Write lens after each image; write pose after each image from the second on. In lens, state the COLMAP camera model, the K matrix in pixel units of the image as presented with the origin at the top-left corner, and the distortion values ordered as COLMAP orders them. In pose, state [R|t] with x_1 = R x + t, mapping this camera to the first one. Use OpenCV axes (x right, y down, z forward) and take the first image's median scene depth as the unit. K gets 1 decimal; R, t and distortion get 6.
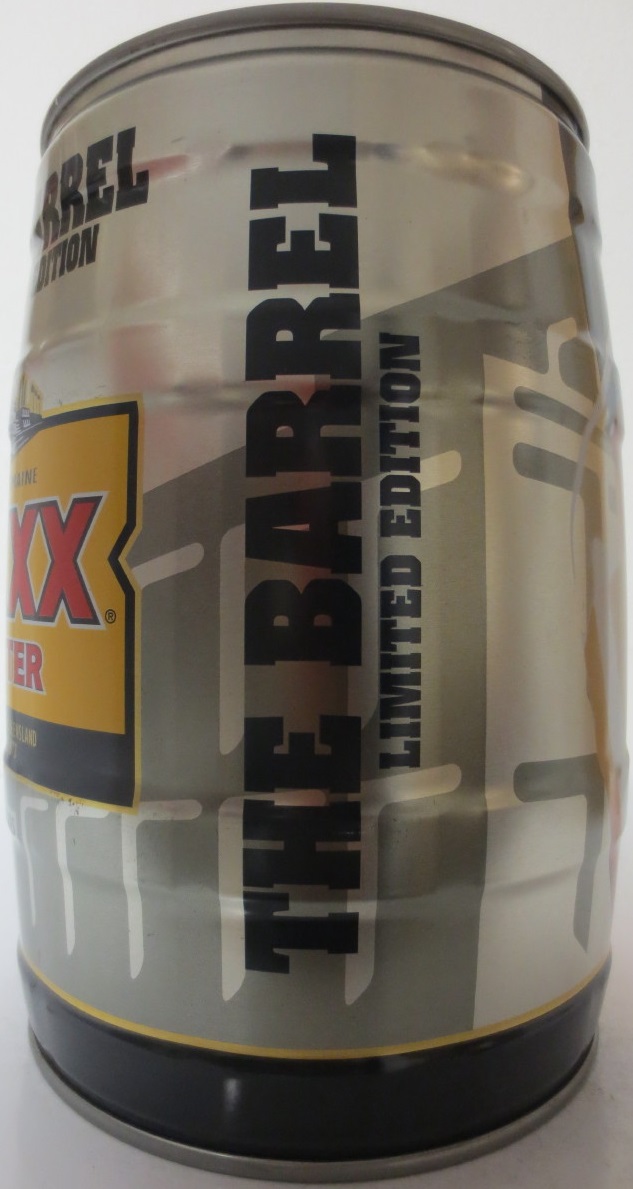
lens RADIAL K [[867.0, 0, 324.0], [0, 867.0, 587.2], [0, 0, 1]] dist [-0.014774, -0.021377]
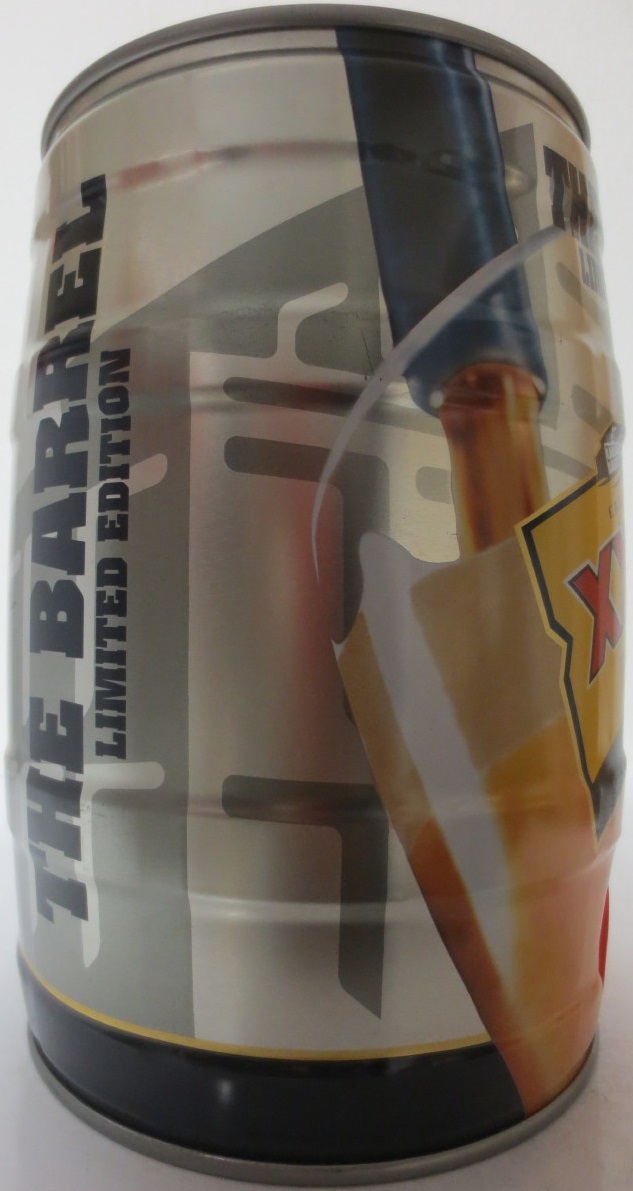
lens RADIAL K [[868.4, 0, 314.8], [0, 868.4, 588.8], [0, 0, 1]] dist [-0.014774, -0.021377]
pose [[0.755721, 0.006182, -0.654865, 0.975099], [-0.008173, 0.999967, 0.000007, -0.000707], [0.654843, 0.005347, 0.755746, 0.357339]]
